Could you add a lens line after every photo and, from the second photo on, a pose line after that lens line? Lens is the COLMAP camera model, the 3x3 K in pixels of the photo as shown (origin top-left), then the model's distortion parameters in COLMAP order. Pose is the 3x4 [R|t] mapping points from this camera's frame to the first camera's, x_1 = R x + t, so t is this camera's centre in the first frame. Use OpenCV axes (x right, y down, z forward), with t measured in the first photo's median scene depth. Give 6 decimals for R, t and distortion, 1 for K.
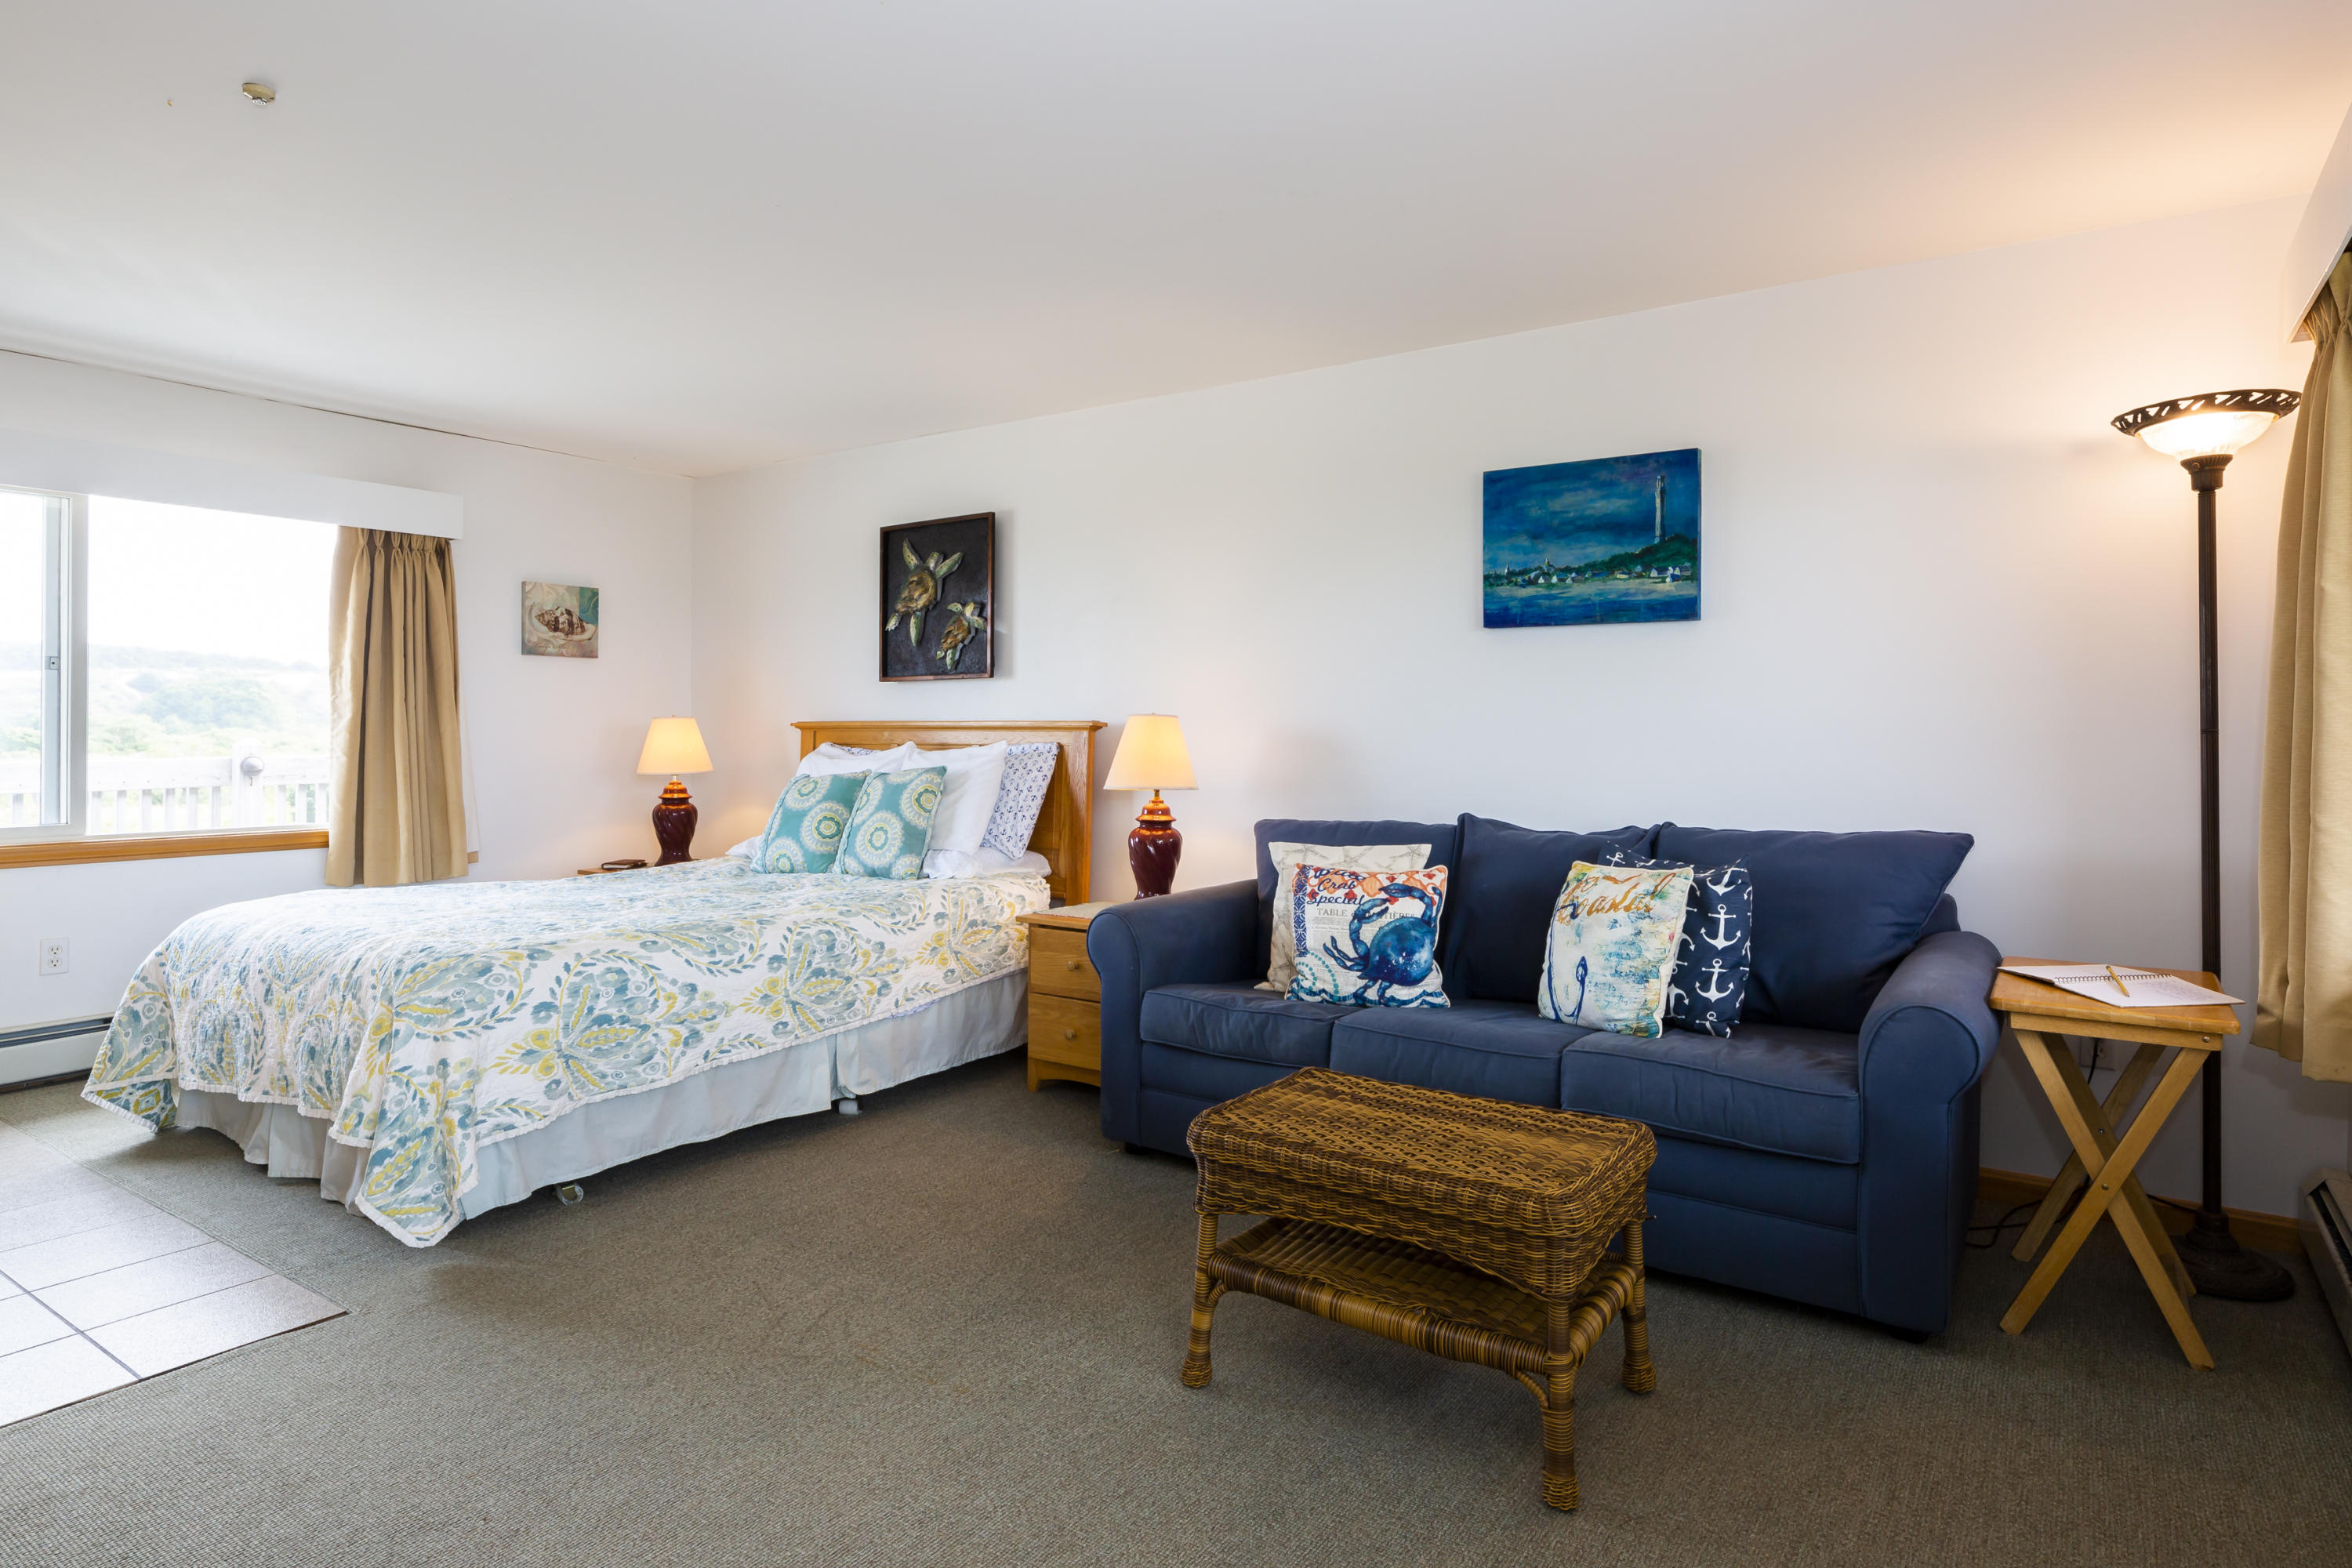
lens RADIAL K [[1263.3, 0, 1180.7], [0, 1263.3, 738.2], [0, 0, 1]] dist [0.003726, 0.000864]
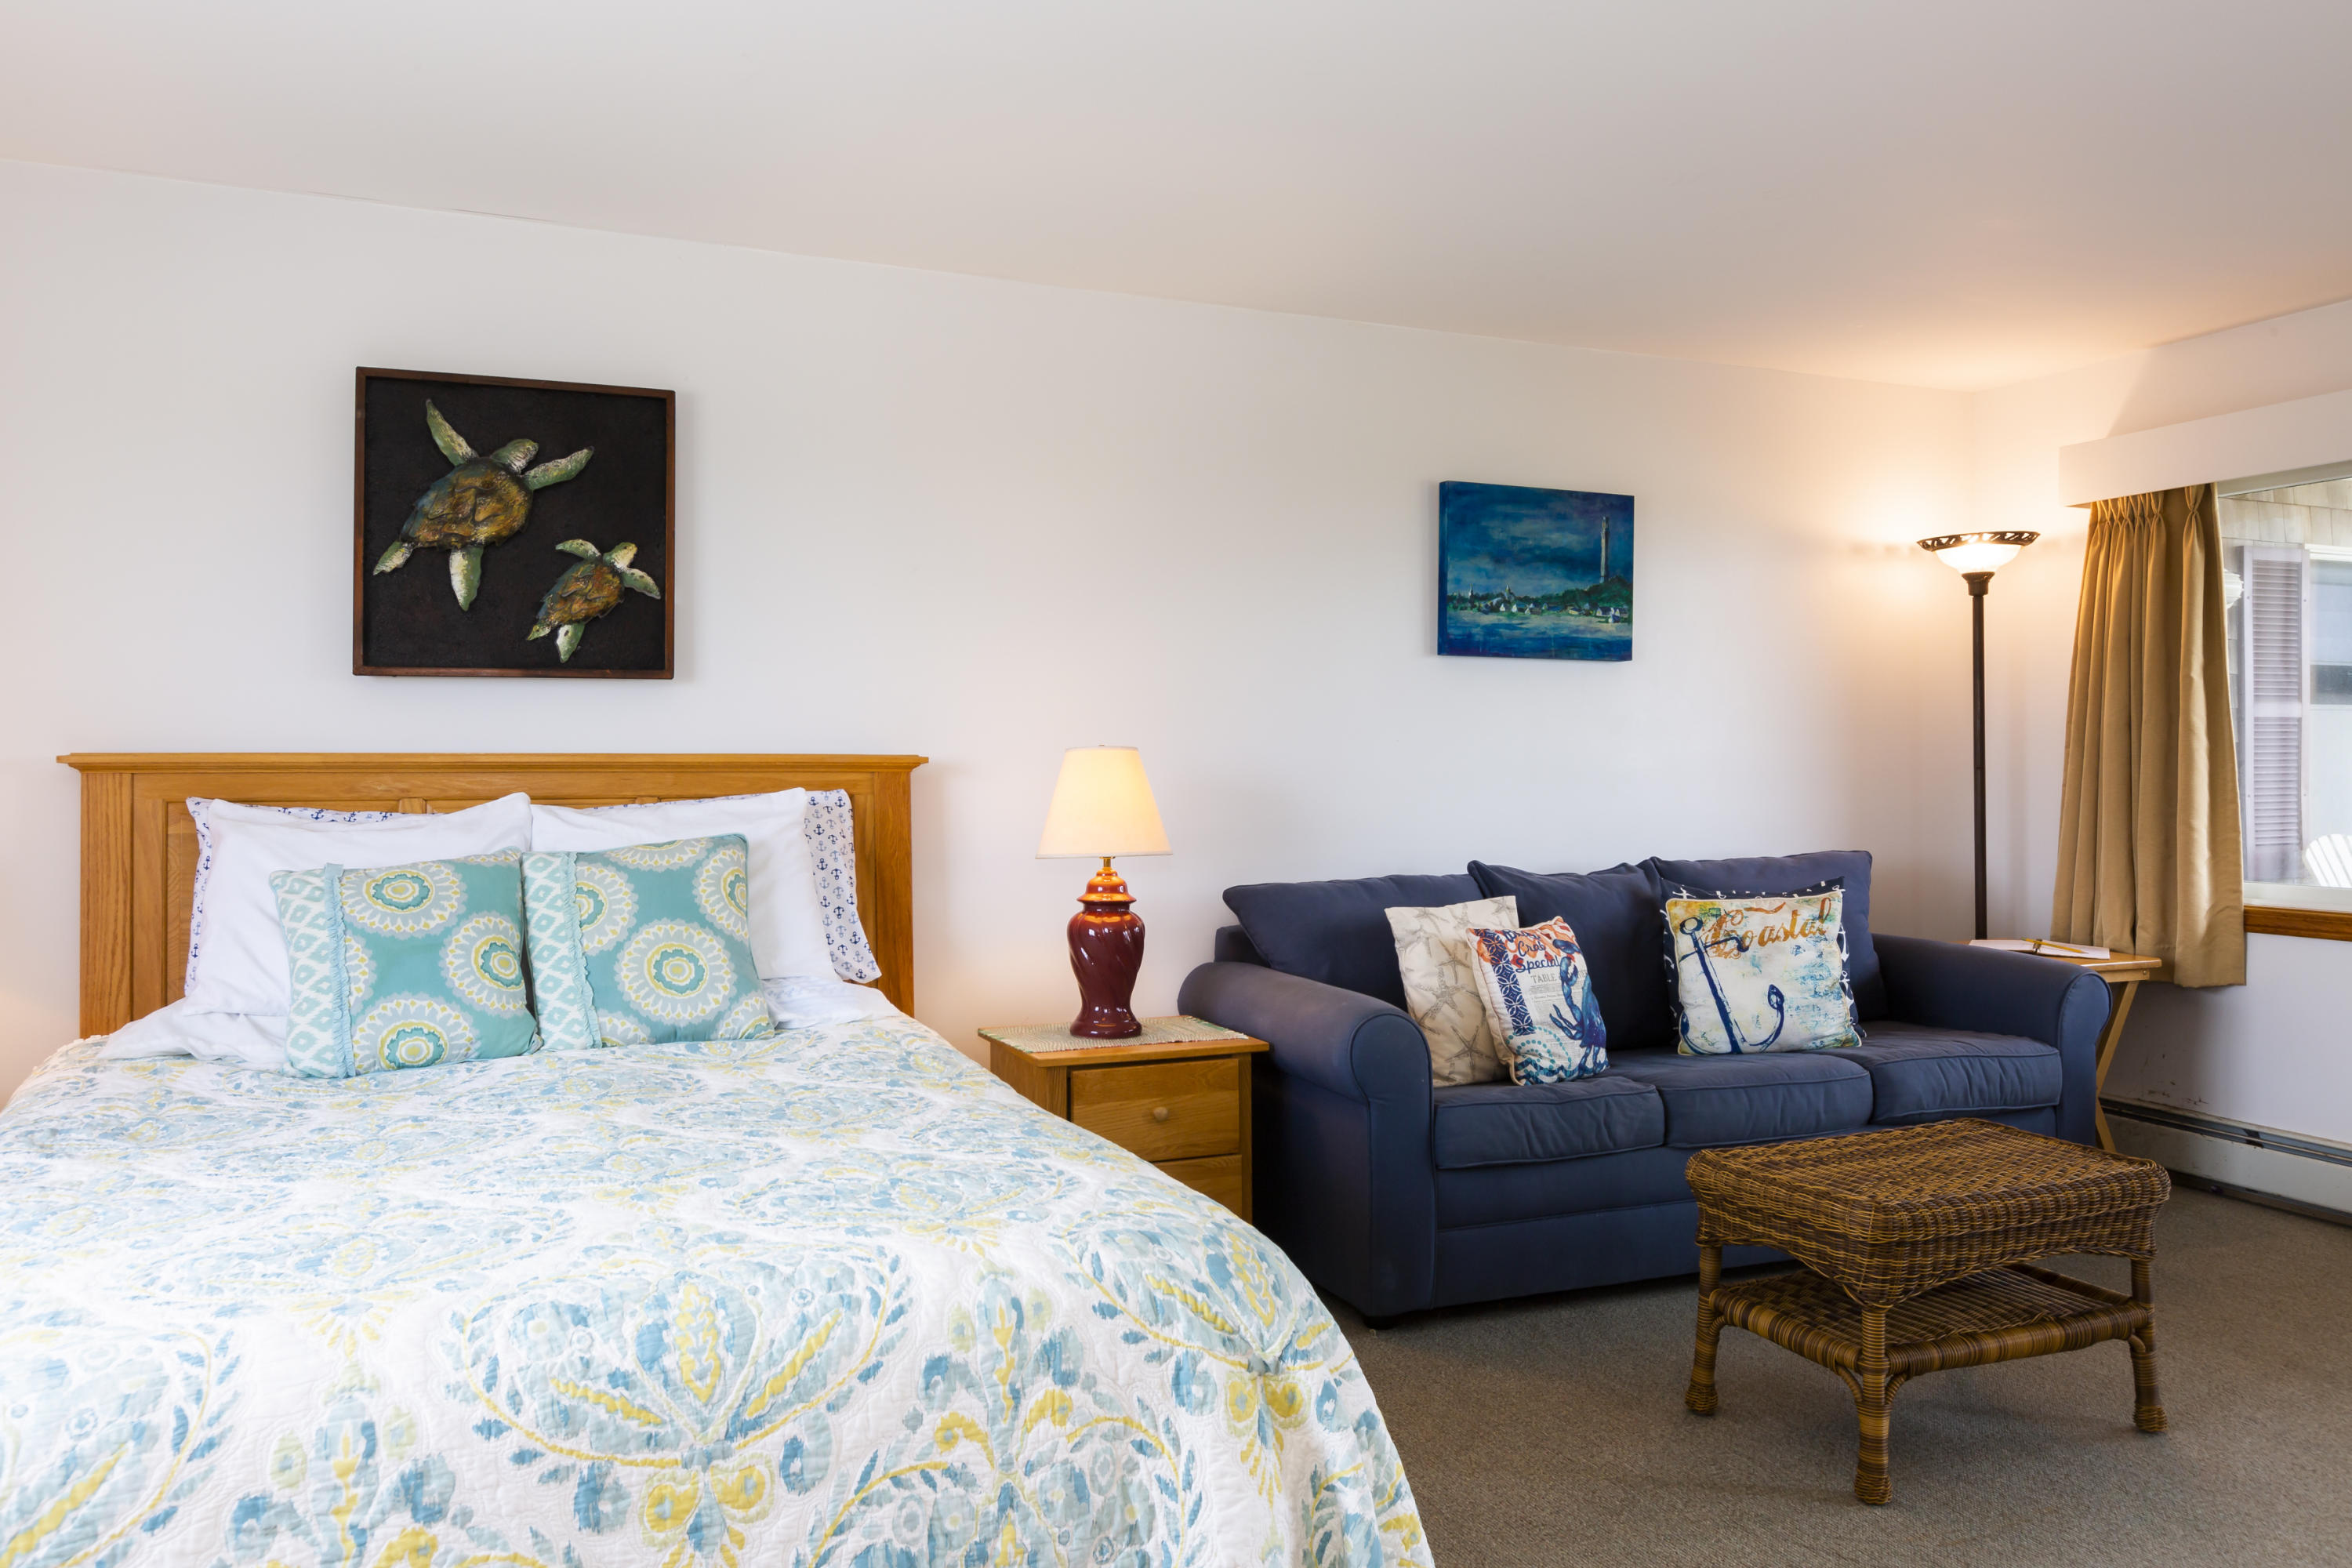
lens RADIAL K [[1713.6, 0, 1176.0], [0, 1713.6, 784.0], [0, 0, 1]] dist [-0.004314, -0.001653]
pose [[0.540679, -0.010581, 0.841162, -0.922634], [0.006659, 0.999943, 0.008298, -0.006986], [-0.841202, 0.001115, 0.540719, 0.524197]]
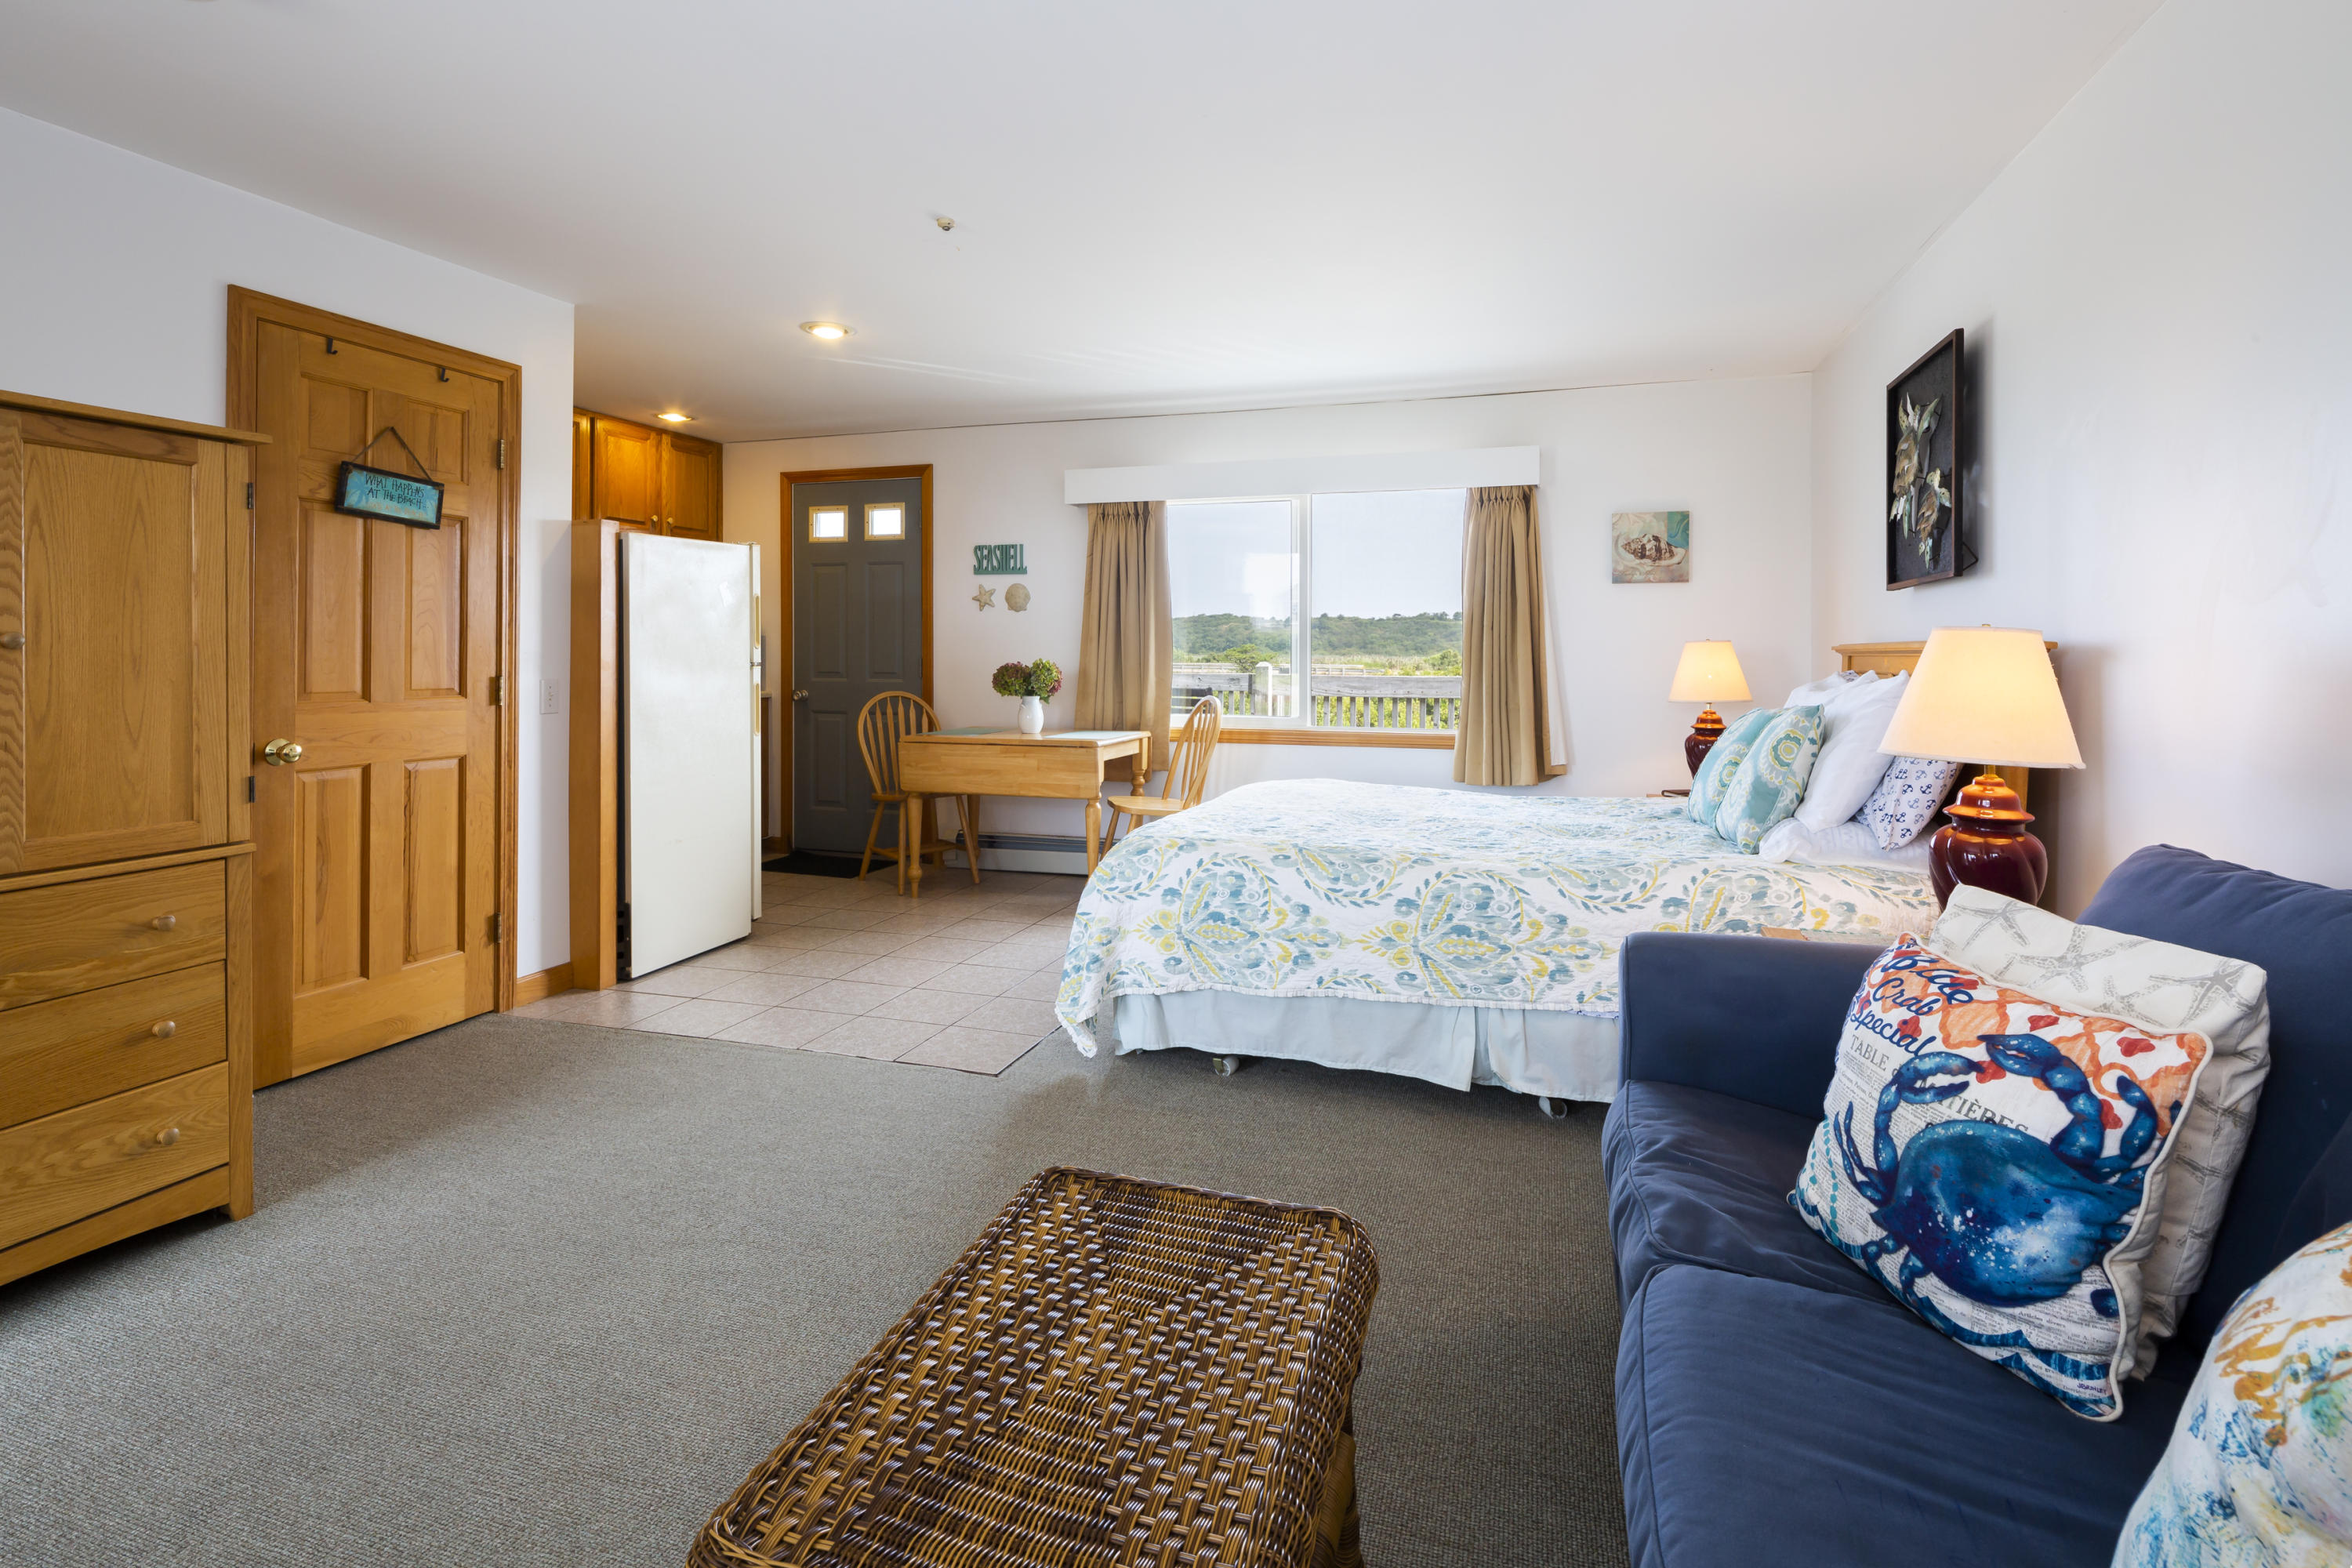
lens RADIAL K [[1109.5, 0, 1177.9], [0, 1109.5, 650.3], [0, 0, 1]] dist [0.002874, 0.000319]
pose [[0.290406, -0.003569, -0.956897, 0.395491], [-0.007201, 0.999957, -0.005915, -0.003261], [0.956876, 0.008608, 0.290368, 0.586508]]
